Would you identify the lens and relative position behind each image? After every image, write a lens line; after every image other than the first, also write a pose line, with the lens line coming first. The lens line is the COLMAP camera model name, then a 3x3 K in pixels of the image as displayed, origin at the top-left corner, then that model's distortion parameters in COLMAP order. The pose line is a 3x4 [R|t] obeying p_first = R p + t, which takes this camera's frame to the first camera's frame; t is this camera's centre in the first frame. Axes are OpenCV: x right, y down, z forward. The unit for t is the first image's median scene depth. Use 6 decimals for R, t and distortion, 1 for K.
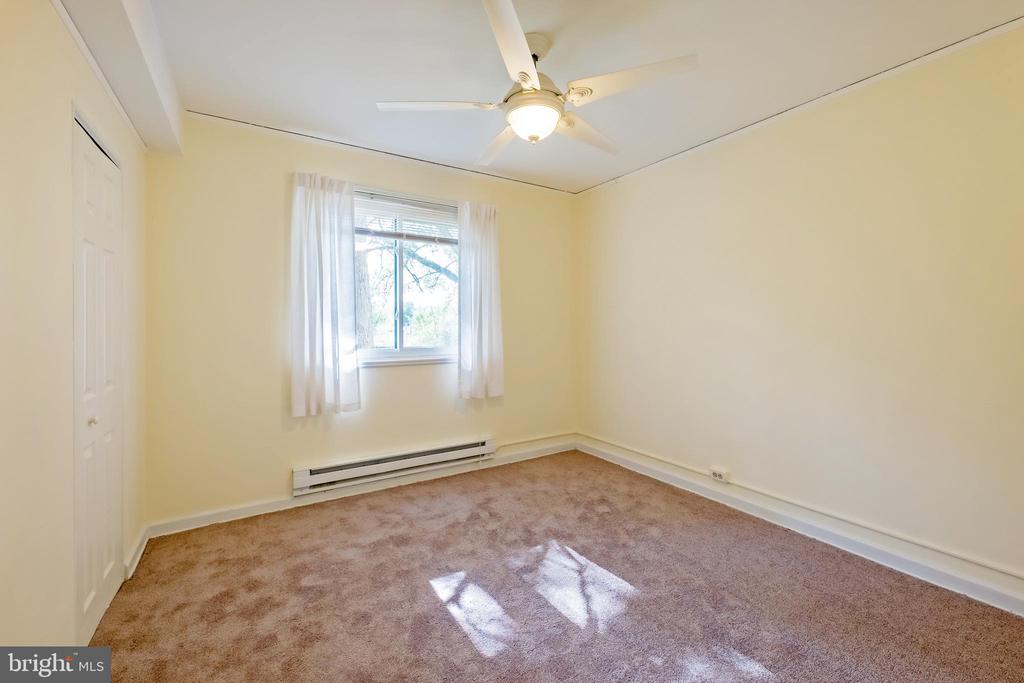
lens RADIAL K [[423.7, 0, 510.3], [0, 423.7, 327.5], [0, 0, 1]] dist [-0.001849, -0.000198]
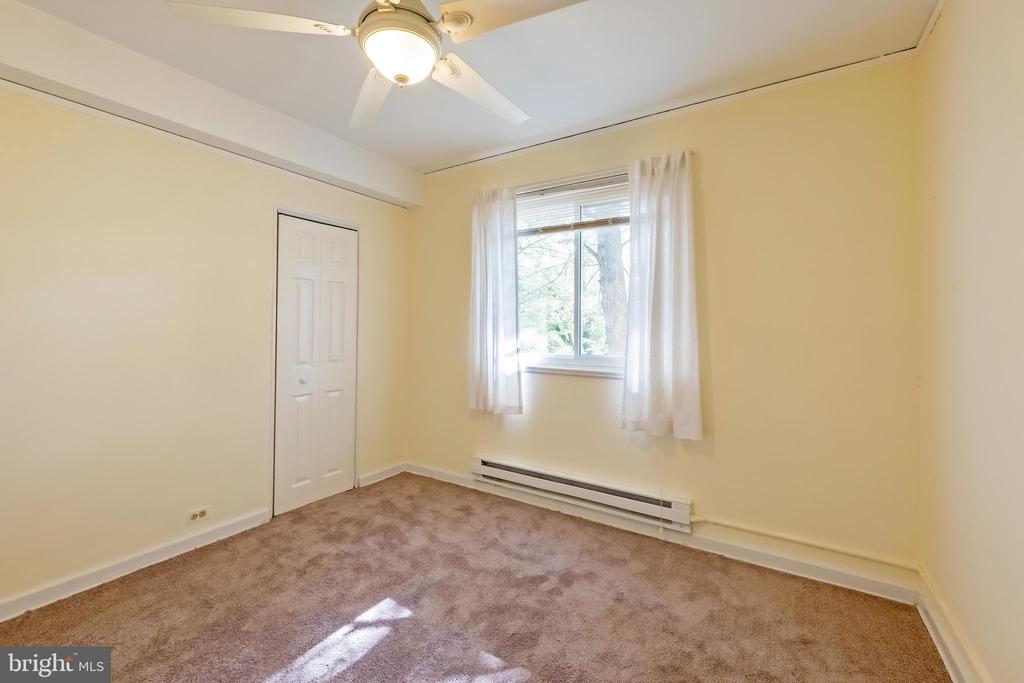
lens RADIAL K [[430.9, 0, 512.6], [0, 430.9, 322.5], [0, 0, 1]] dist [0.001545, 0.000212]
pose [[0.423067, -0.006585, -0.906075, 0.541193], [-0.017763, 0.999721, -0.015560, -0.002695], [0.905924, 0.022677, 0.422832, 0.560398]]
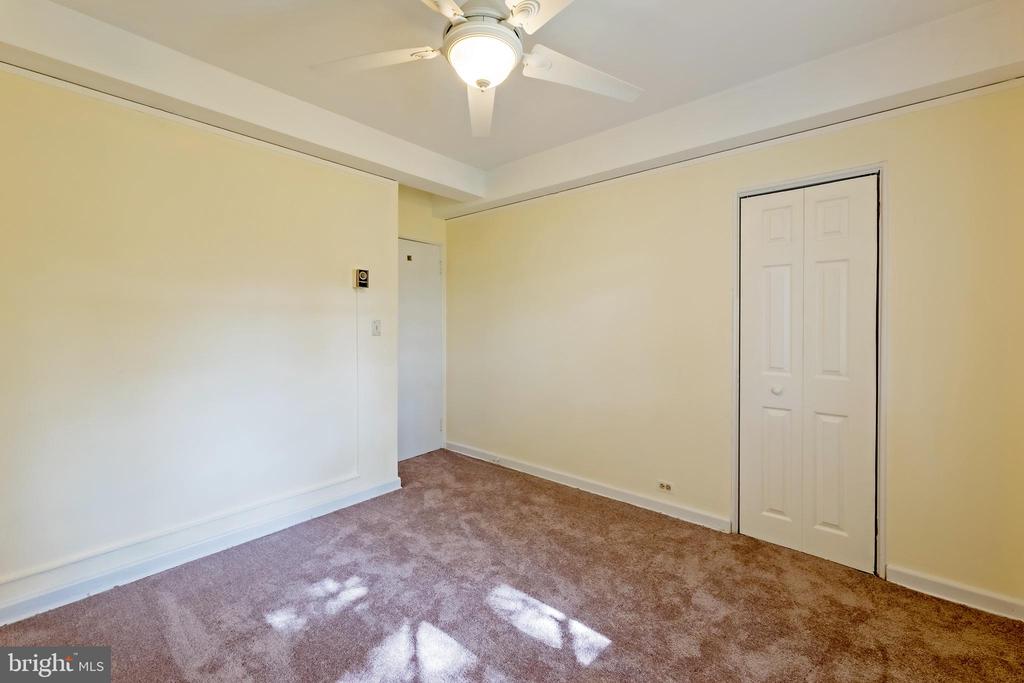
lens RADIAL K [[423.7, 0, 510.3], [0, 423.7, 327.5], [0, 0, 1]] dist [-0.001849, -0.000198]
pose [[-0.960997, 0.000873, -0.276559, 0.145113], [-0.004802, 0.999792, 0.019842, -0.007591], [0.276518, 0.020396, -0.960792, 1.152329]]
